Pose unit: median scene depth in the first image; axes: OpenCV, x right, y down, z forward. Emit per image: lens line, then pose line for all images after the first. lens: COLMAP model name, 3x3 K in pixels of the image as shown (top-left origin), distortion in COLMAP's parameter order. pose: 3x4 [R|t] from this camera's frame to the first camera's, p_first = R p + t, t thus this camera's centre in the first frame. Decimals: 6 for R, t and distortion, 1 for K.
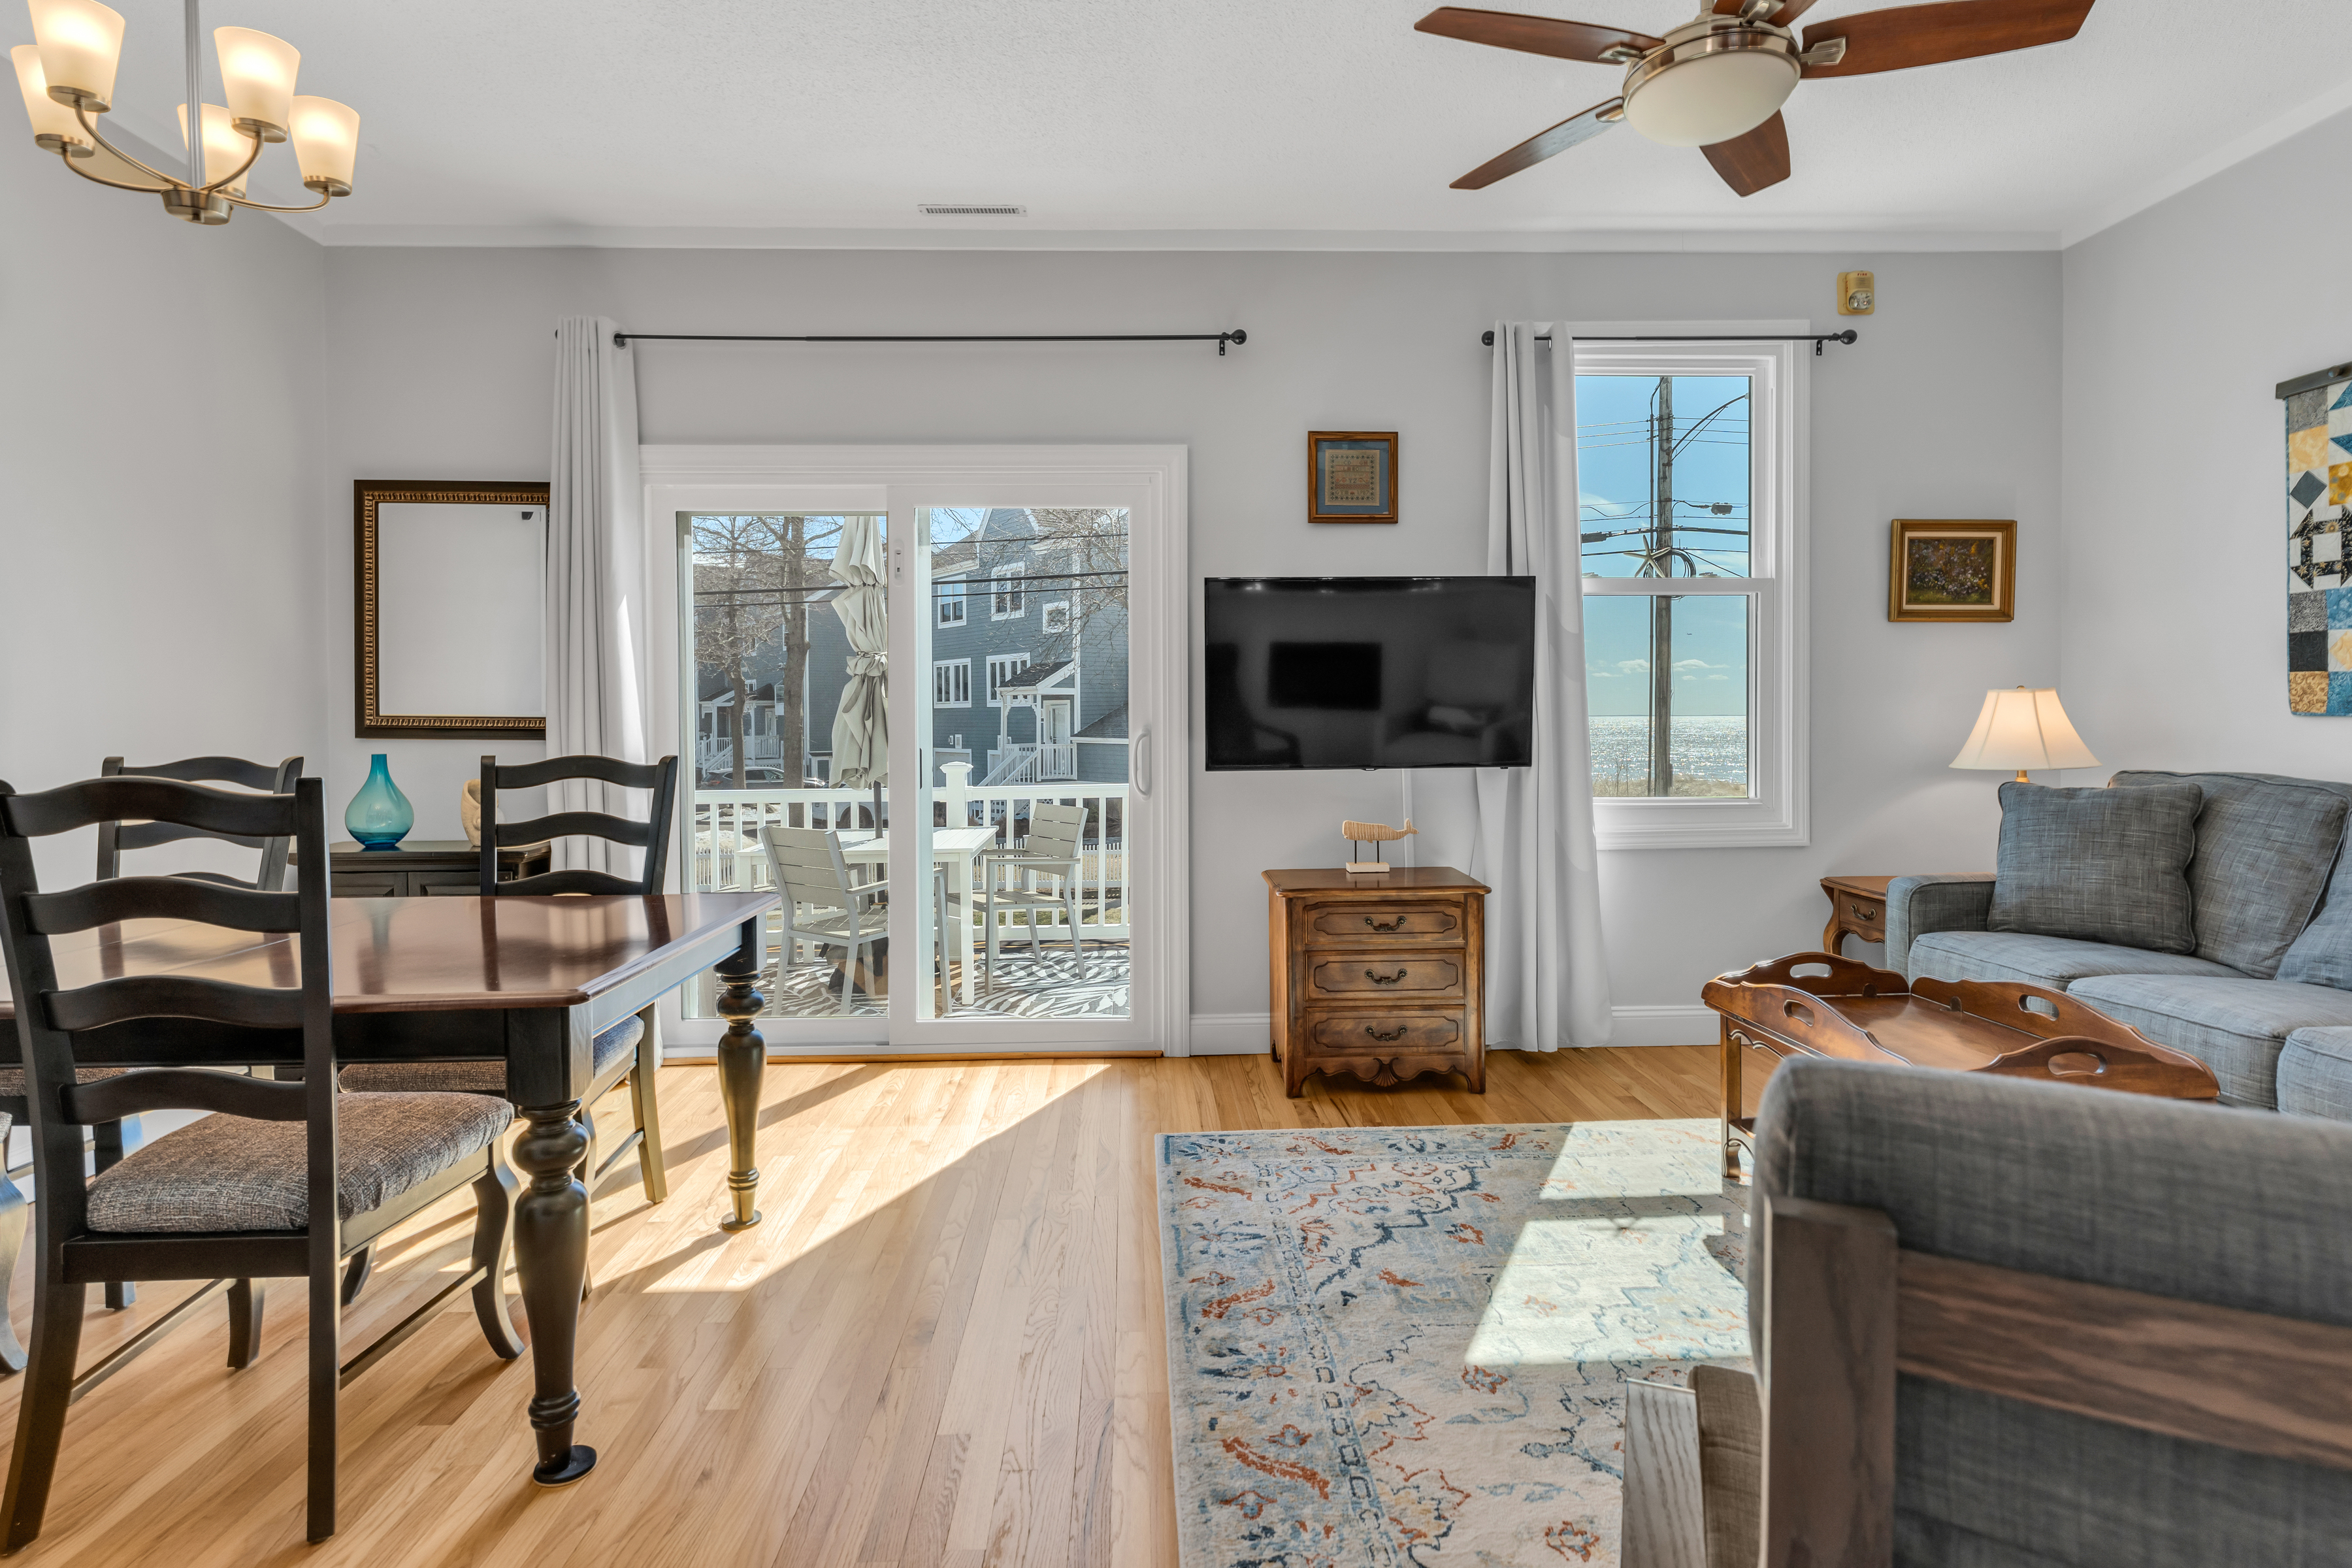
lens RADIAL K [[1195.7, 0, 1173.9], [0, 1195.7, 730.8], [0, 0, 1]] dist [0.001215, -0.001334]
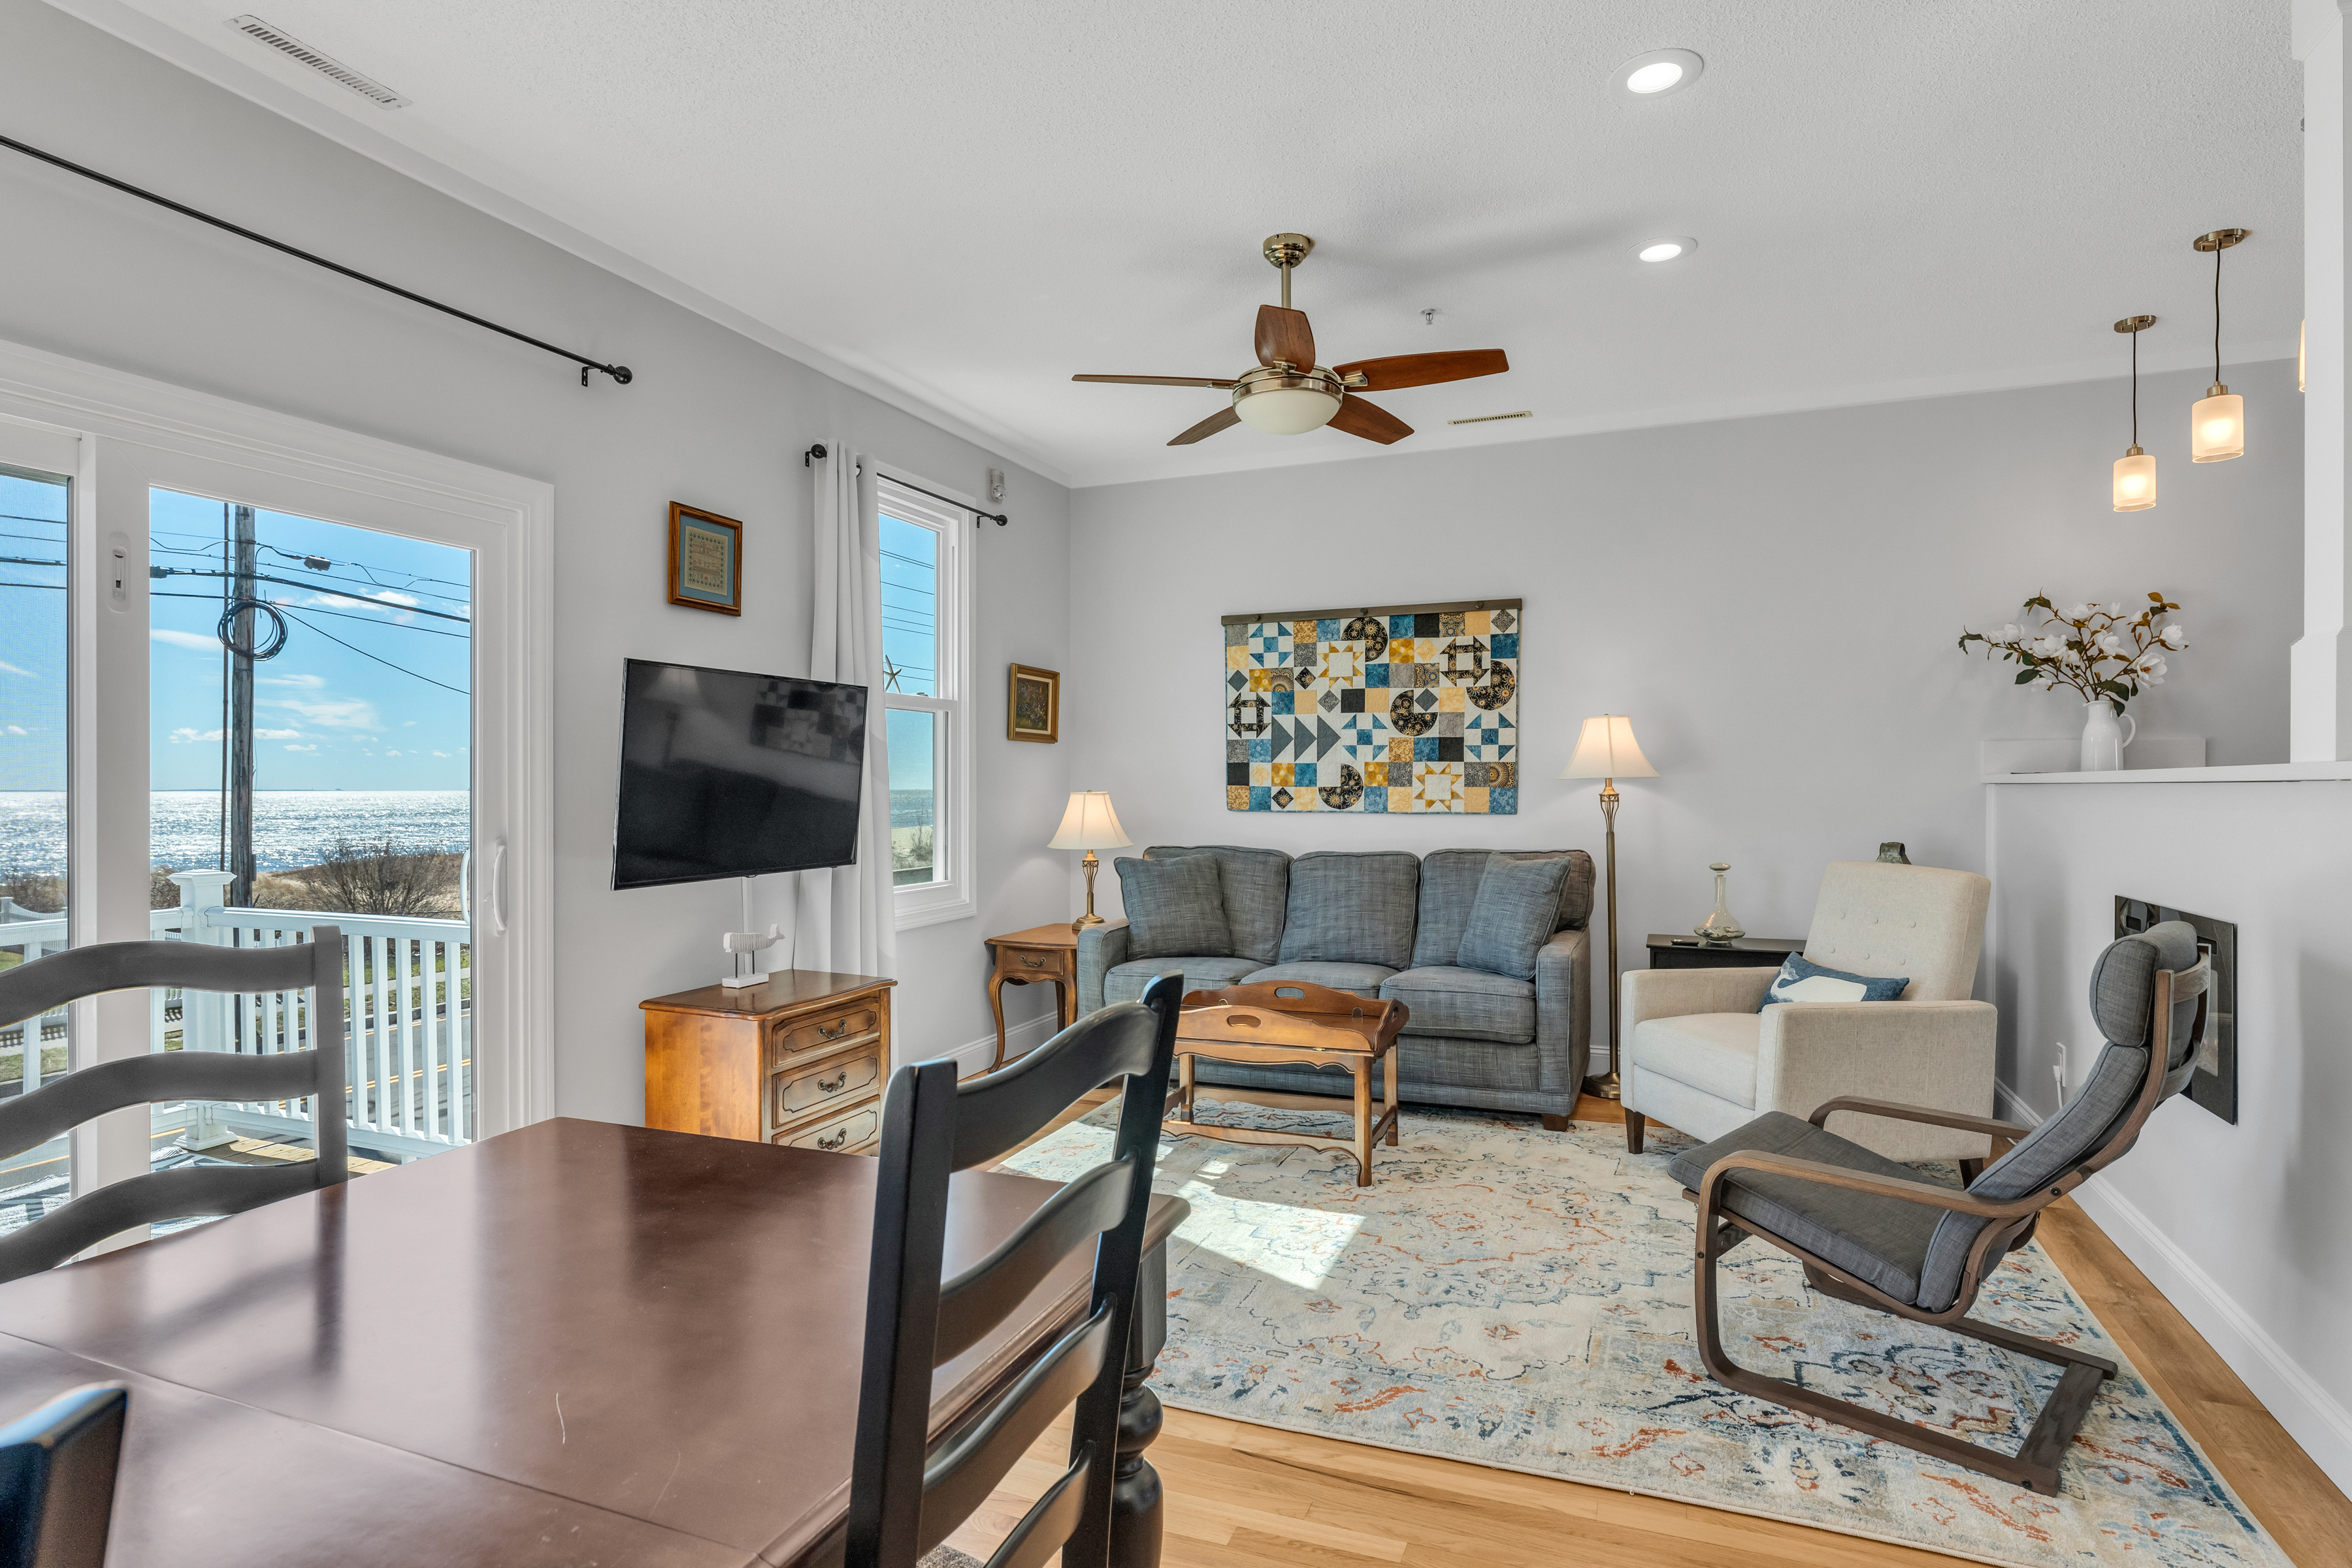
lens RADIAL K [[1213.0, 0, 1173.8], [0, 1213.0, 791.3], [0, 0, 1]] dist [-0.001540, -0.000985]
pose [[0.414022, 0.001859, 0.910265, -0.620762], [0.009787, 0.999931, -0.006493, -0.027669], [-0.910214, 0.011597, 0.413976, 0.321173]]
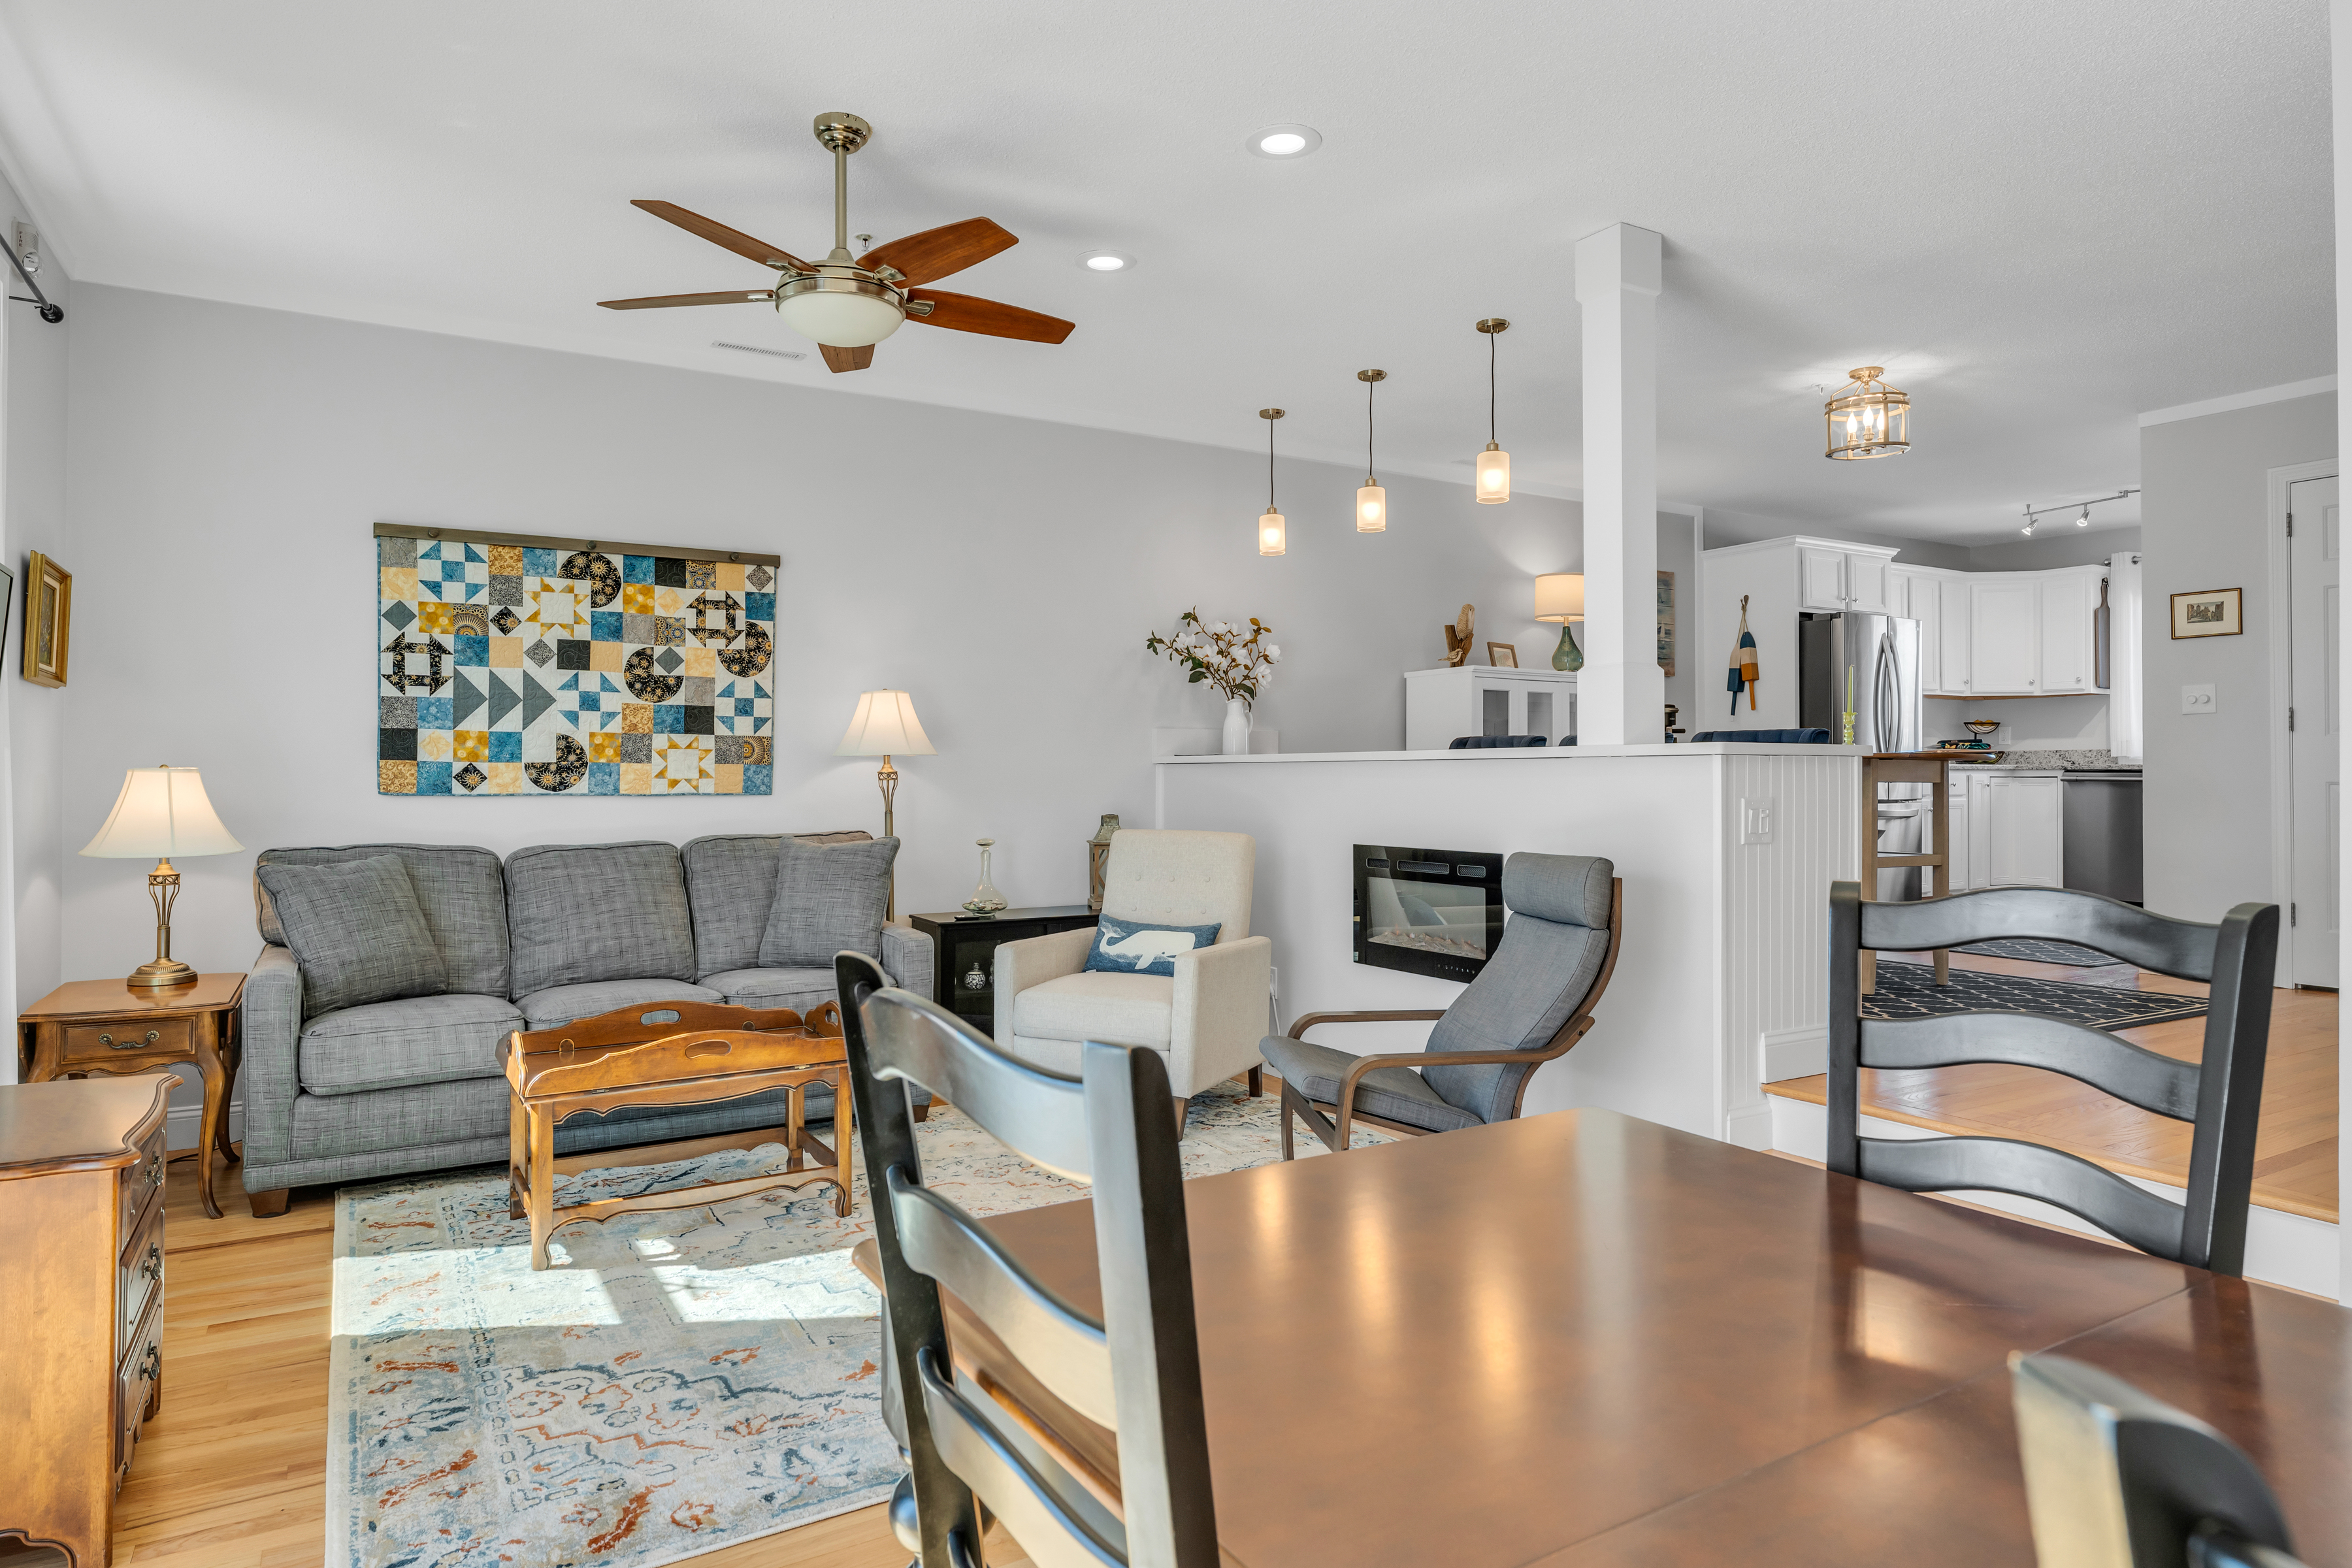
lens RADIAL K [[1371.5, 0, 1168.4], [0, 1371.5, 762.2], [0, 0, 1]] dist [-0.001105, 0.000161]
pose [[-0.480254, 0.014116, 0.877016, -0.628749], [0.012640, 0.999878, -0.009171, -0.021580], [-0.877038, 0.006681, -0.480374, 0.883115]]
